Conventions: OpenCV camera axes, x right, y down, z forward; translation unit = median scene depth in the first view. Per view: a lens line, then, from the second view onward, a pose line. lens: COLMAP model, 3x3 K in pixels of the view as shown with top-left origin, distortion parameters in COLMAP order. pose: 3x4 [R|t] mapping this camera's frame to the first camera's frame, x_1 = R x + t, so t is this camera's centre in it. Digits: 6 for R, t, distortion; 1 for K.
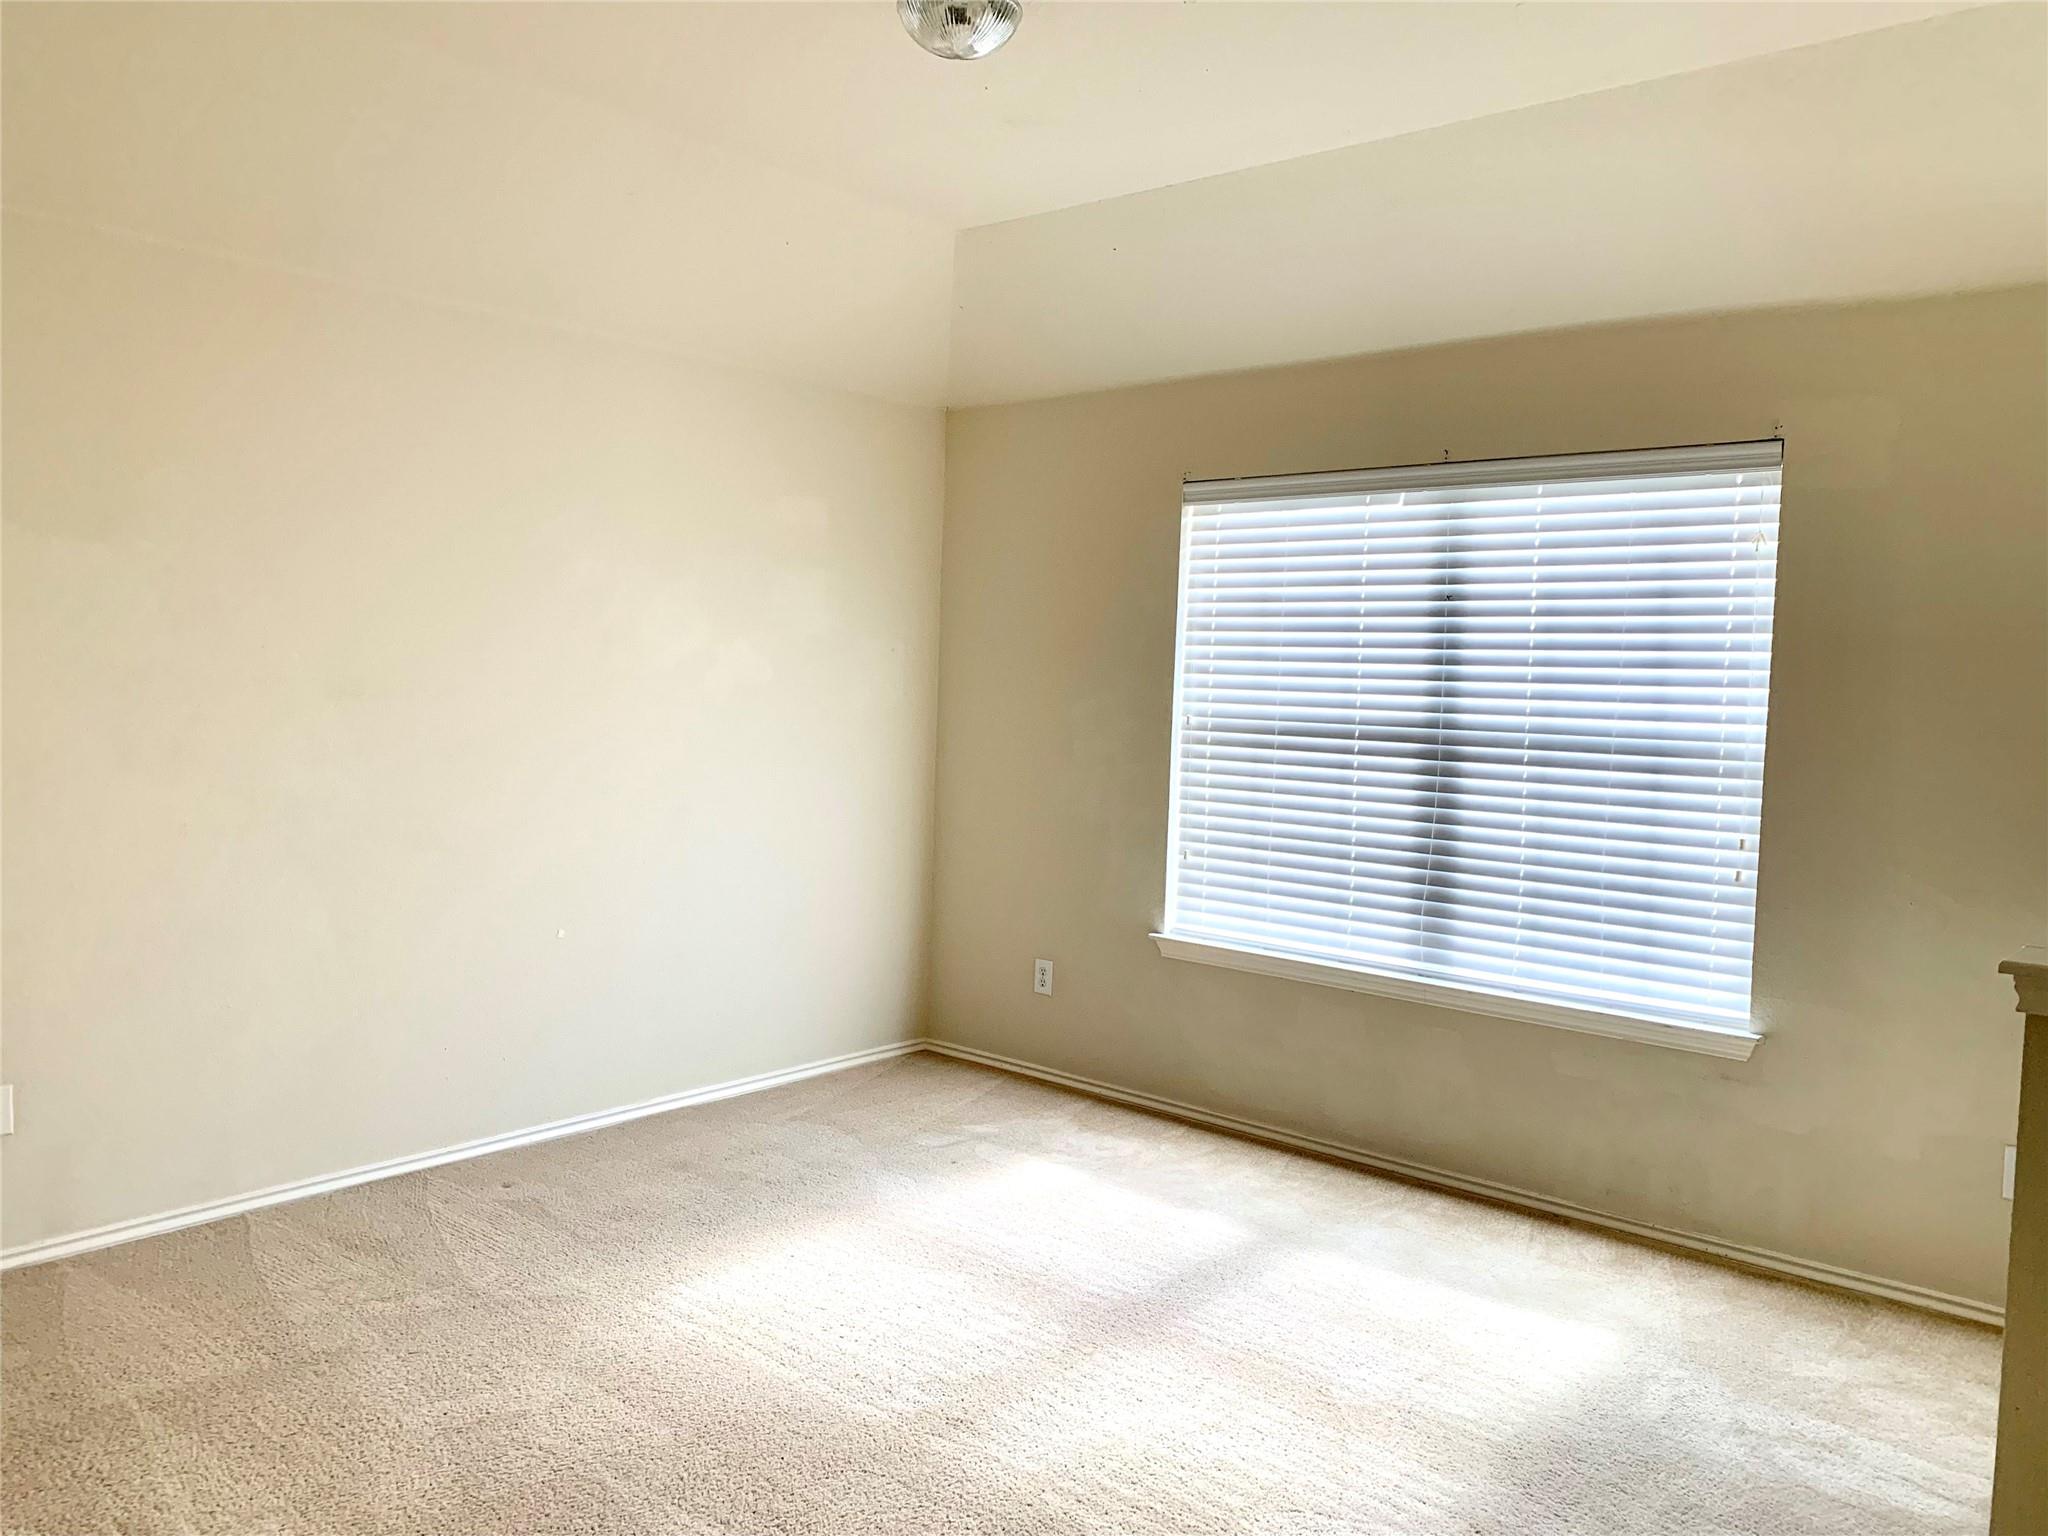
lens RADIAL K [[1566.5, 0, 1013.7], [0, 1566.5, 763.4], [0, 0, 1]] dist [0.036591, -0.034867]
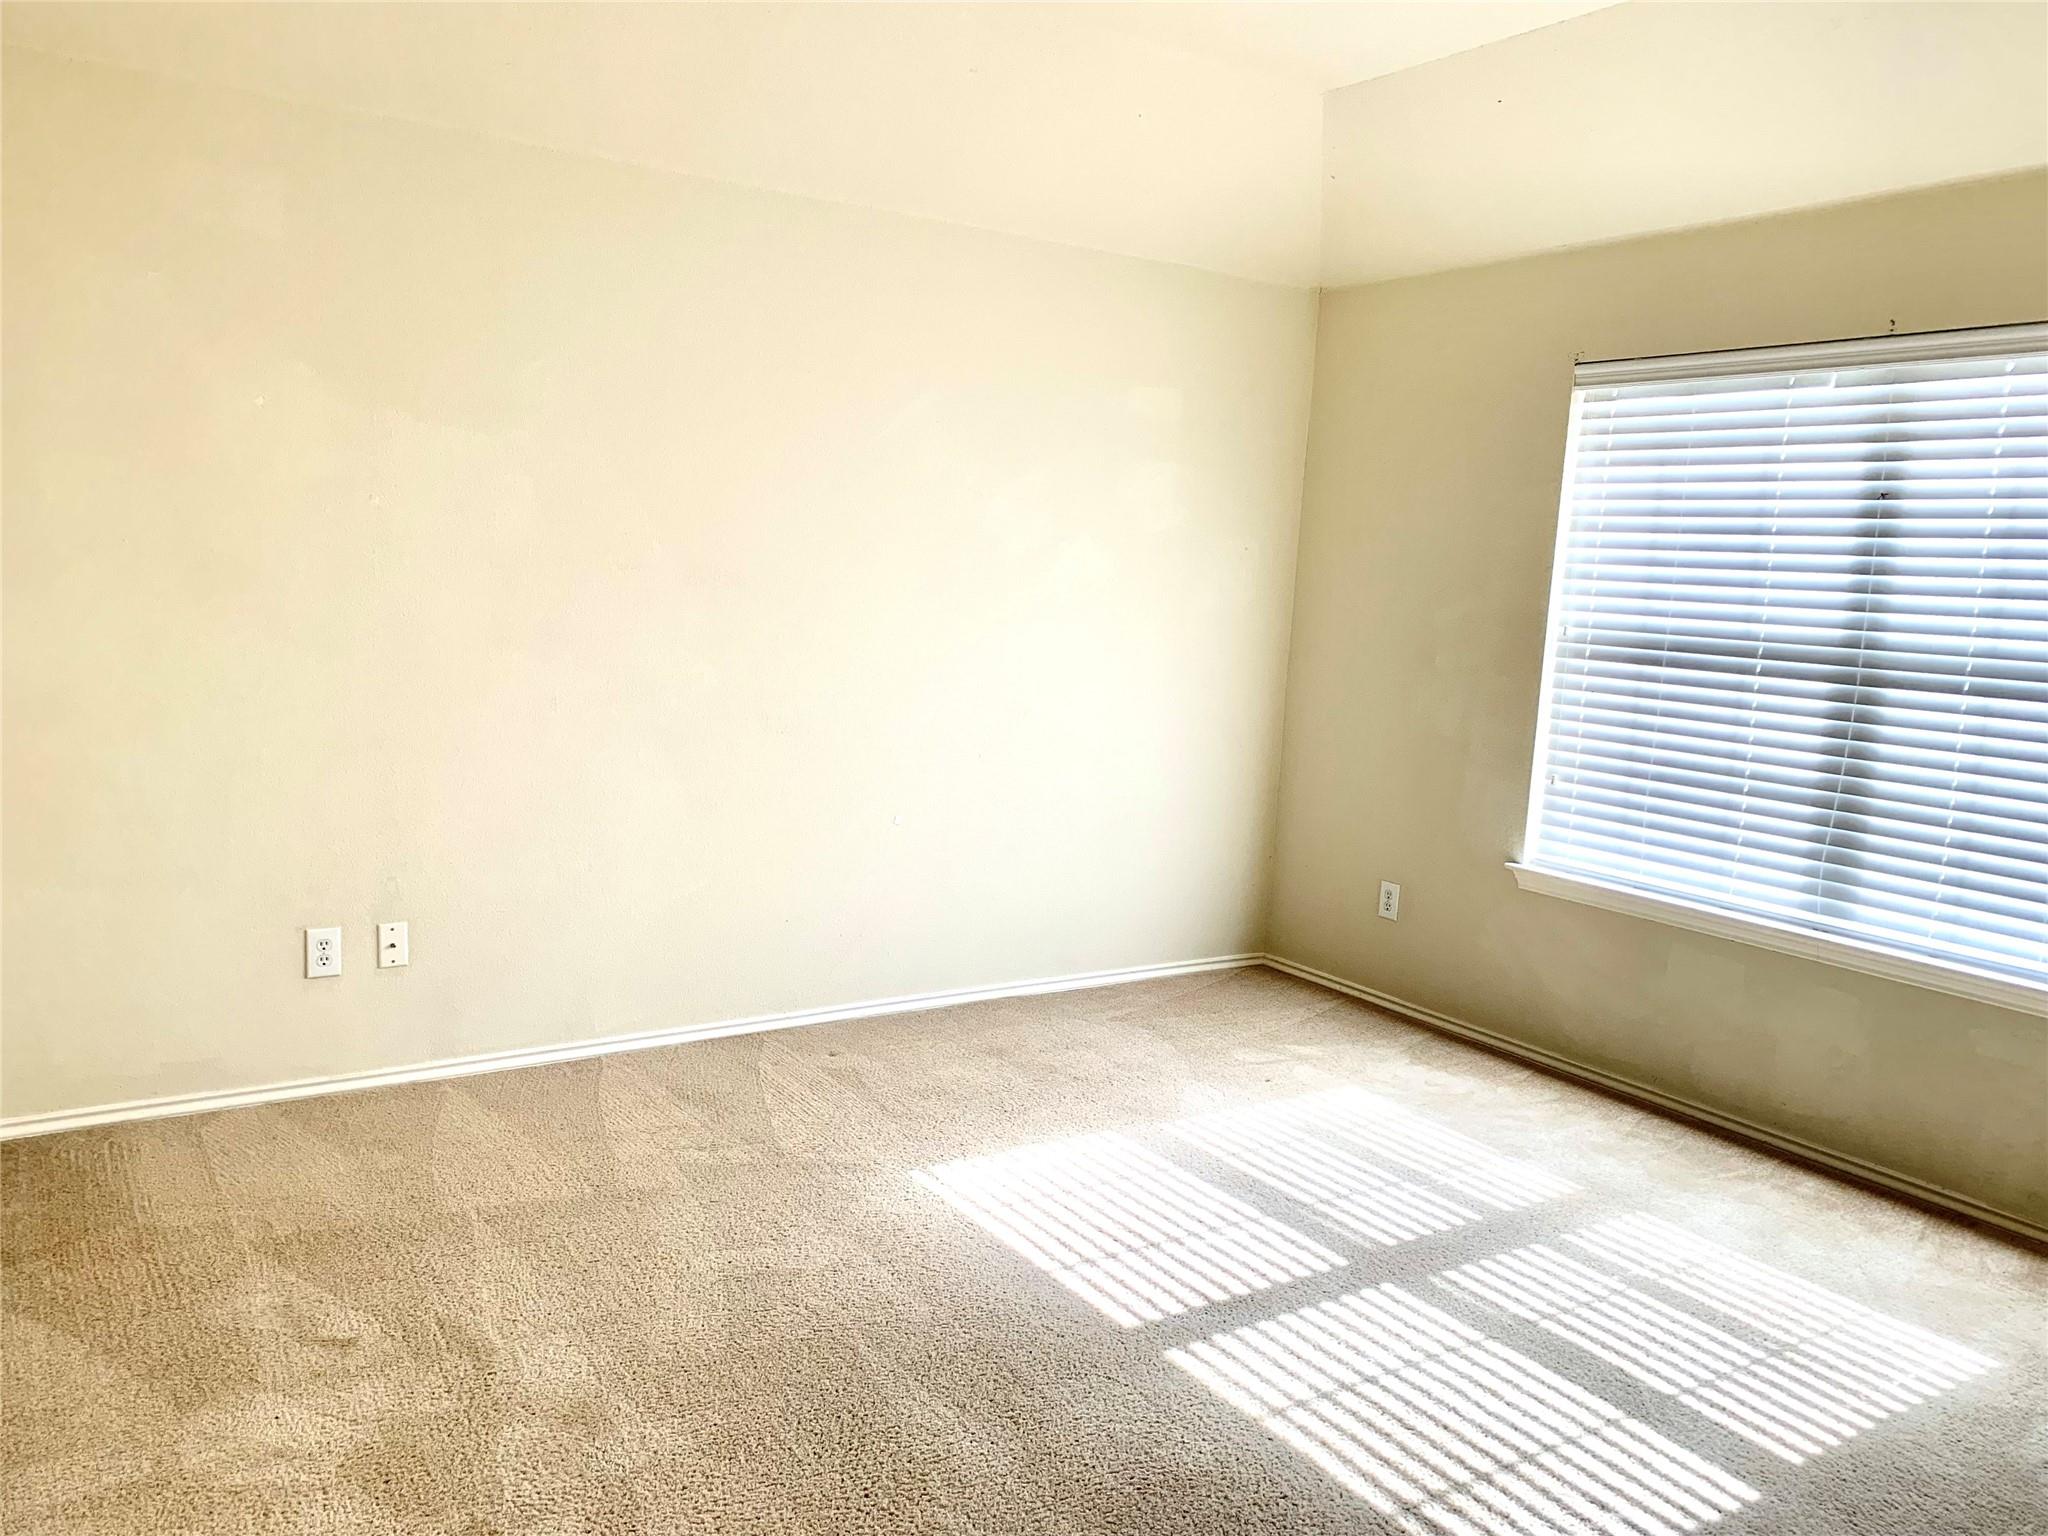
lens RADIAL K [[1566.5, 0, 1011.0], [0, 1566.5, 776.7], [0, 0, 1]] dist [0.036591, -0.034867]
pose [[0.963645, 0.056098, -0.261229, 0.055715], [-0.038161, 0.996584, 0.073241, 0.002363], [0.264445, -0.060610, 0.962494, 0.038253]]
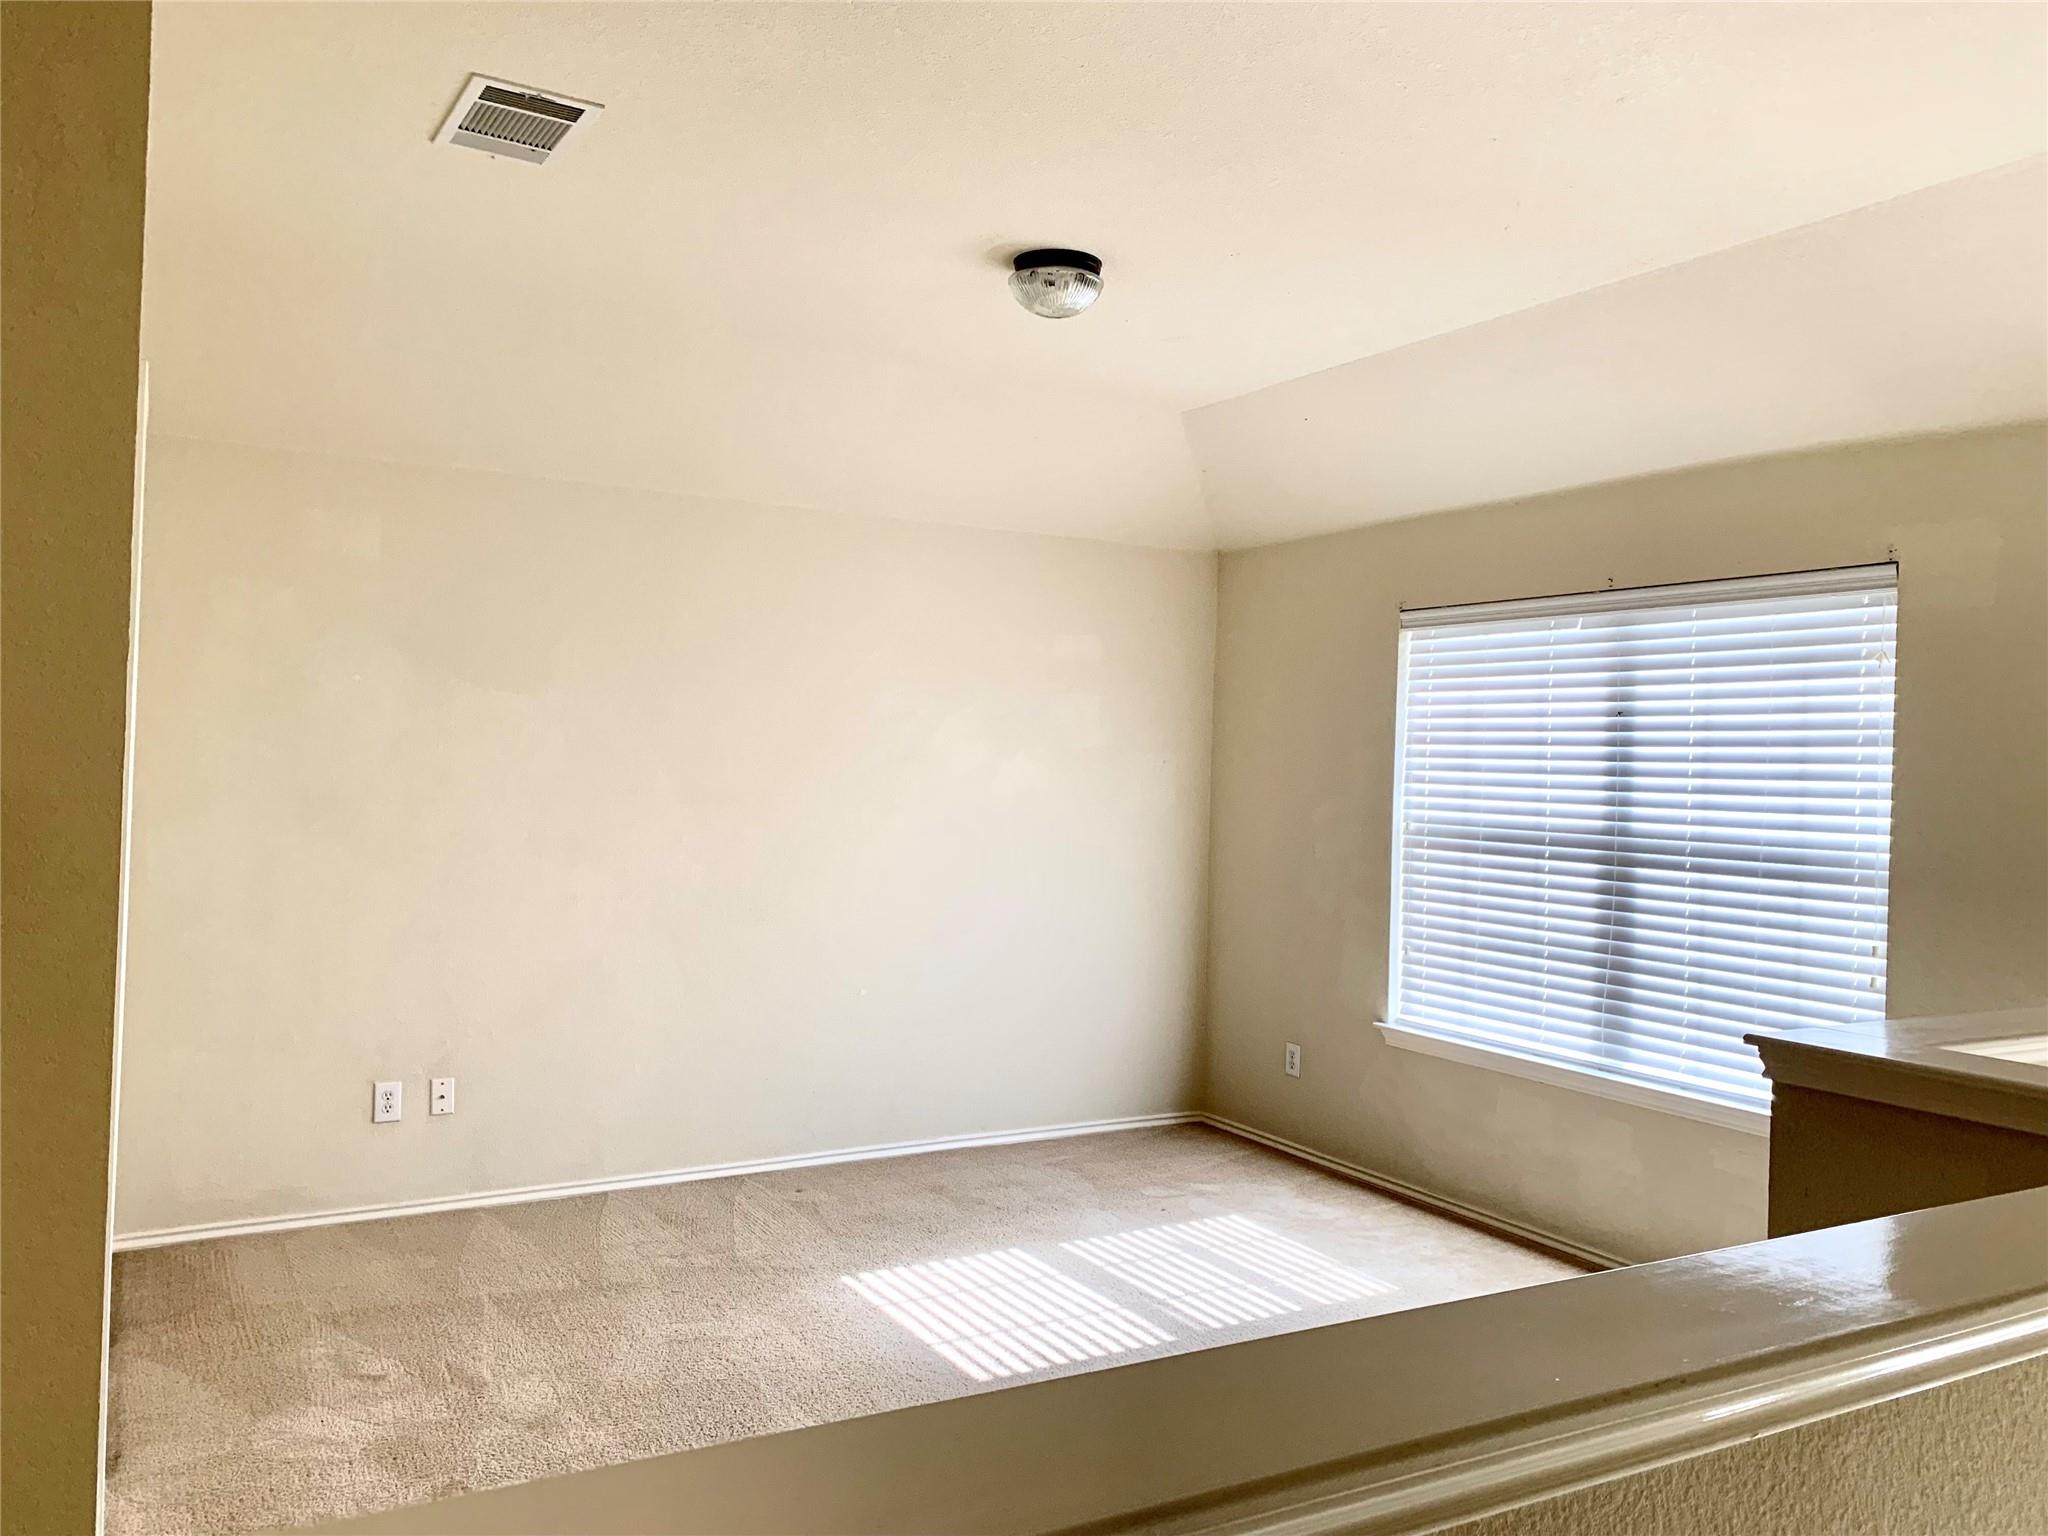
lens RADIAL K [[1566.5, 0, 1010.1], [0, 1566.5, 746.2], [0, 0, 1]] dist [0.036591, -0.034867]
pose [[0.944940, -0.008048, -0.327146, 0.253048], [-0.017517, 0.997020, -0.075123, 0.005065], [0.326776, 0.076718, 0.941983, -0.156212]]
